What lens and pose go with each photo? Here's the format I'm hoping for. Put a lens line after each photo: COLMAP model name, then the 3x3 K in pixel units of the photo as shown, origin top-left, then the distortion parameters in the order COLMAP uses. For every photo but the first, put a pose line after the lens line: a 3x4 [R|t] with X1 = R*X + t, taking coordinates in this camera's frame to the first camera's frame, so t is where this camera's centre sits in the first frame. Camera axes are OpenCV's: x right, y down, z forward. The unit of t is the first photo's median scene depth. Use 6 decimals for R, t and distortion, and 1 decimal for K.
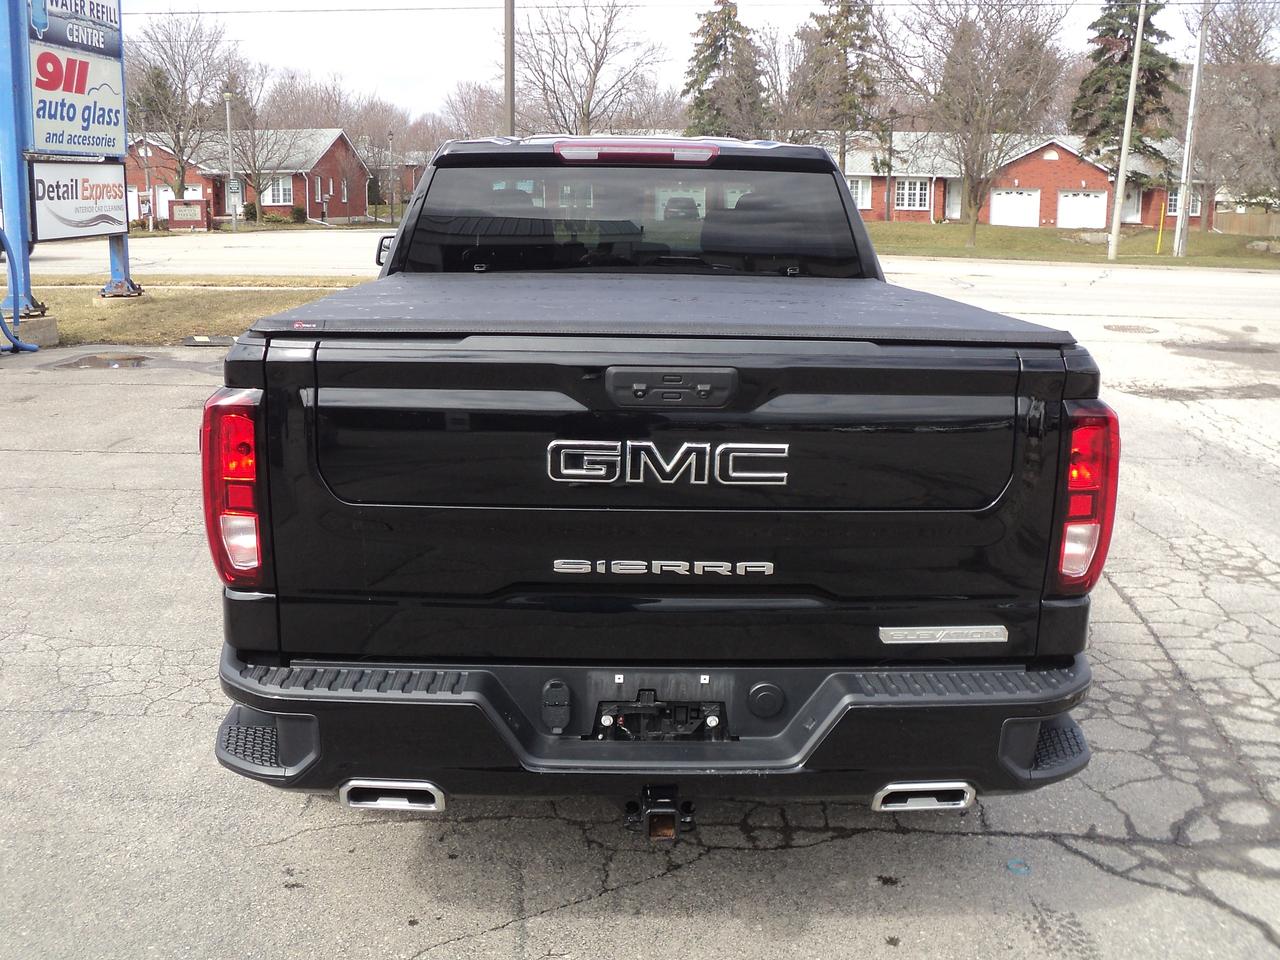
lens RADIAL K [[1324.6, 0, 617.3], [0, 1324.6, 480.9], [0, 0, 1]] dist [-0.196454, 0.199904]
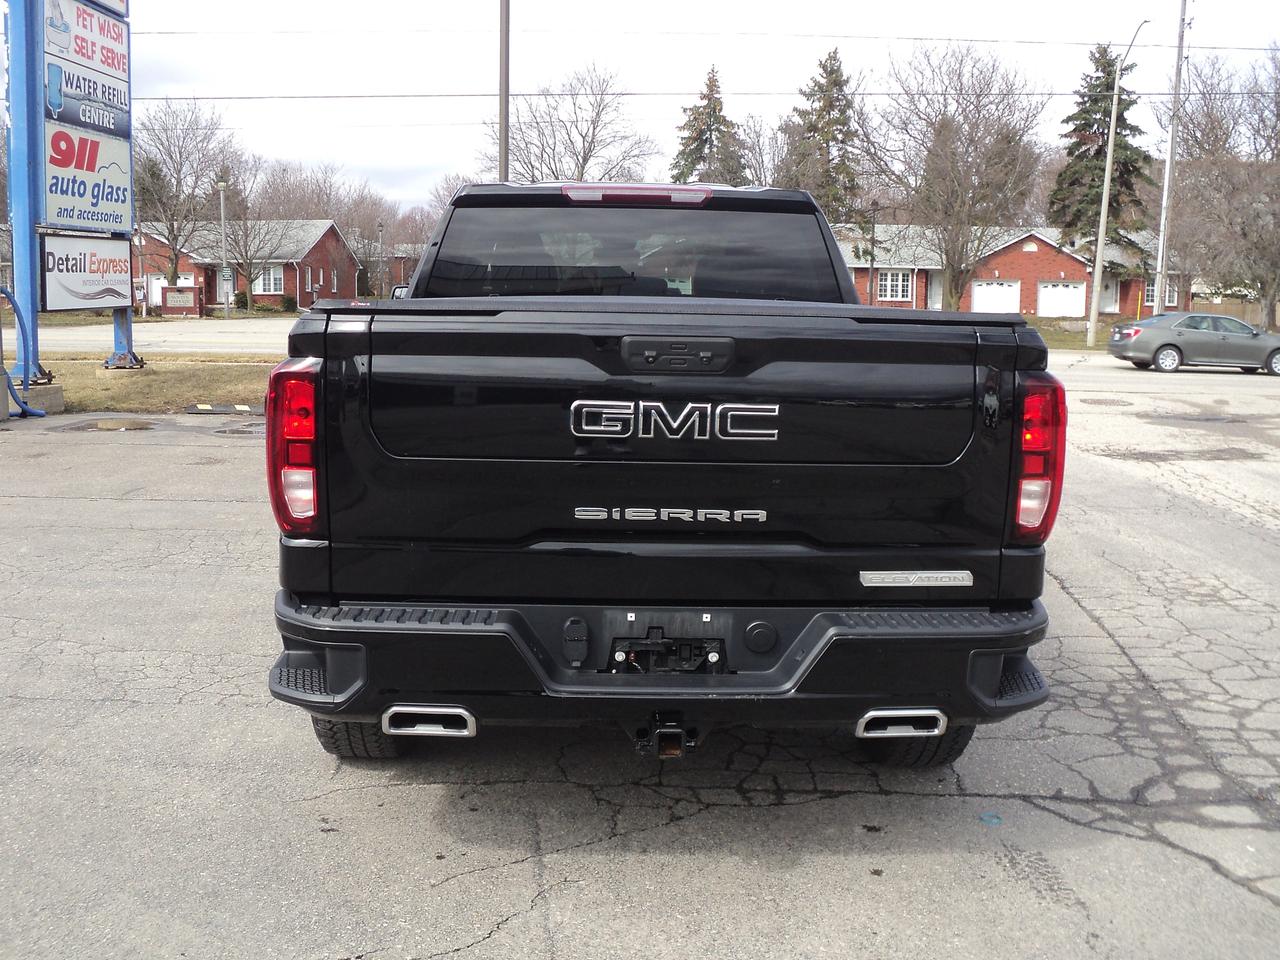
lens RADIAL K [[1324.6, 0, 617.3], [0, 1324.6, 480.9], [0, 0, 1]] dist [-0.196454, 0.199904]
pose [[0.999937, 0.001546, 0.011131, -0.013481], [-0.000756, 0.997499, -0.070683, 0.065682], [-0.011213, 0.070670, 0.997437, -0.081426]]
